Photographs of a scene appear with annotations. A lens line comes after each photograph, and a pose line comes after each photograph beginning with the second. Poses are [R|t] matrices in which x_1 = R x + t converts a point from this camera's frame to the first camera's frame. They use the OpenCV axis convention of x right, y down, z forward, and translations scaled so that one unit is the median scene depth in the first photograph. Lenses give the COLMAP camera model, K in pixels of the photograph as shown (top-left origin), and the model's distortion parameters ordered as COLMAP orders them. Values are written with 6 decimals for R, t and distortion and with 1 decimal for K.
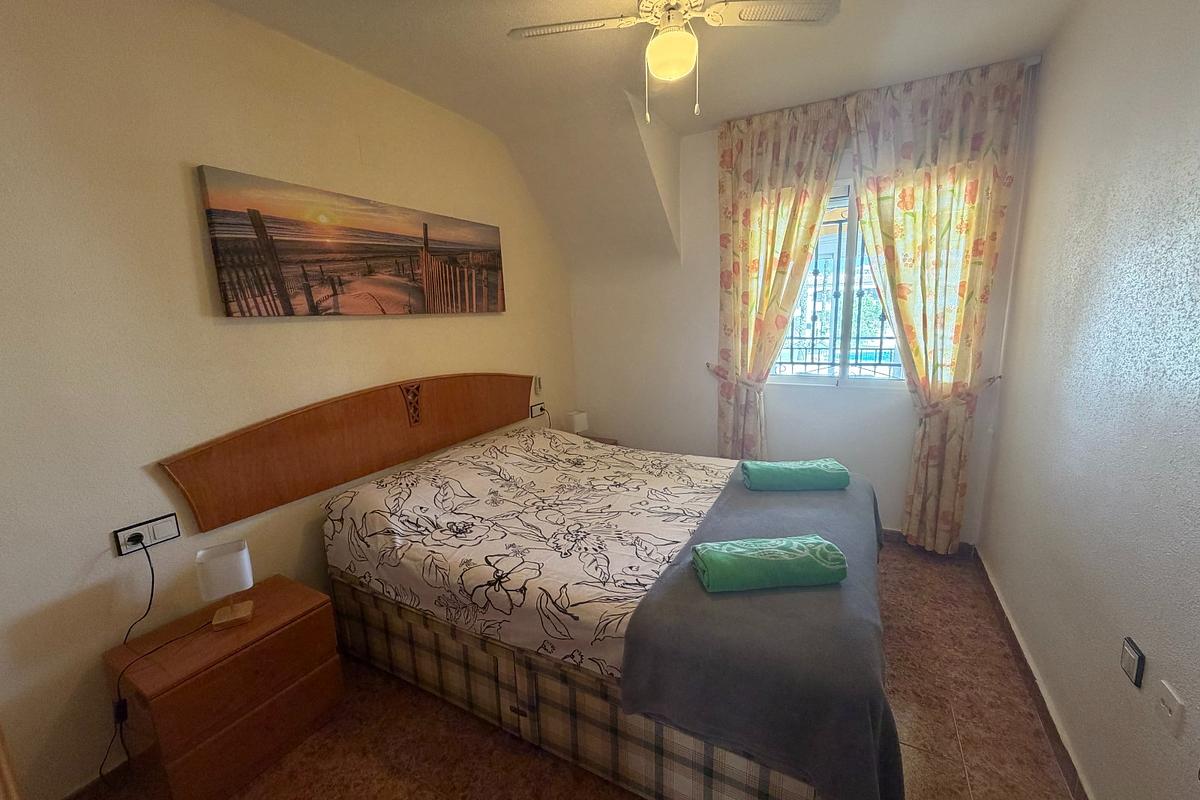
lens RADIAL K [[479.3, 0, 602.4], [0, 479.3, 404.9], [0, 0, 1]] dist [-0.001436, -0.000087]
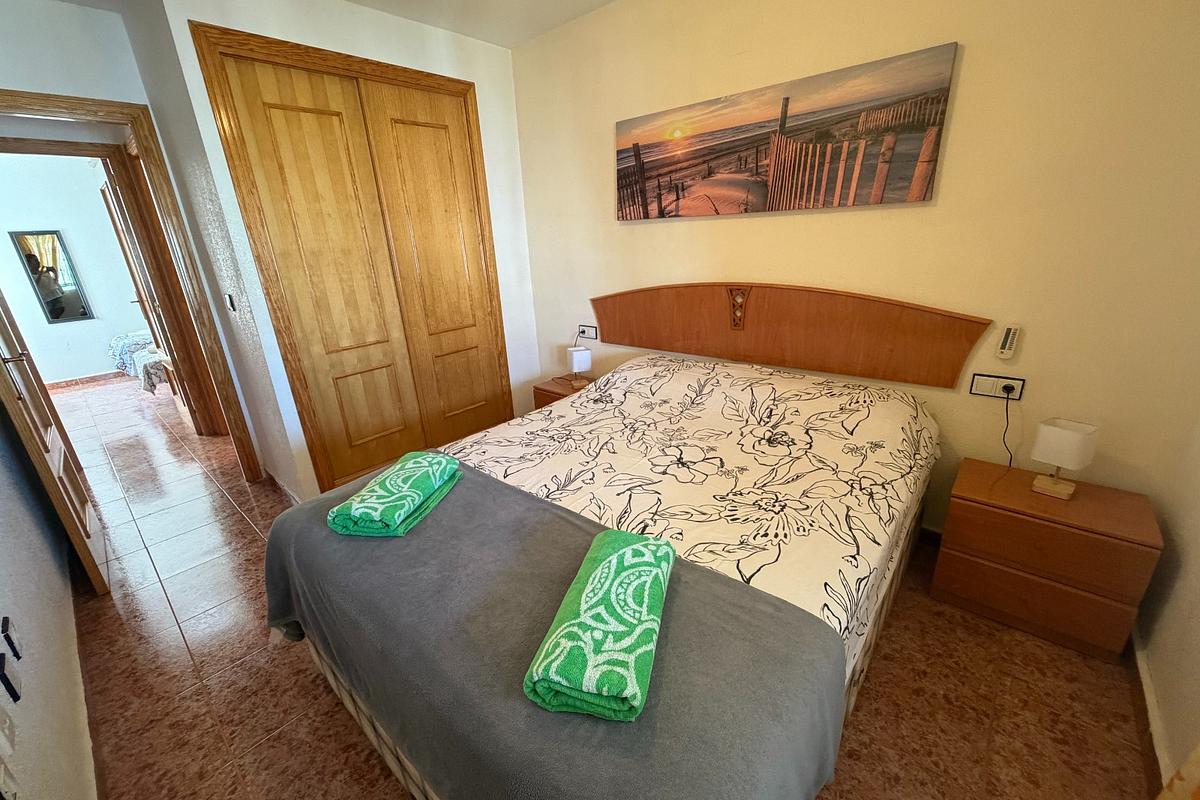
lens RADIAL K [[479.3, 0, 591.2], [0, 479.3, 403.8], [0, 0, 1]] dist [-0.001436, -0.000087]
pose [[-0.234014, 0.369206, -0.899402, 0.768403], [-0.128617, 0.905202, 0.405052, -0.217668], [0.963688, 0.210467, -0.164344, 1.063646]]
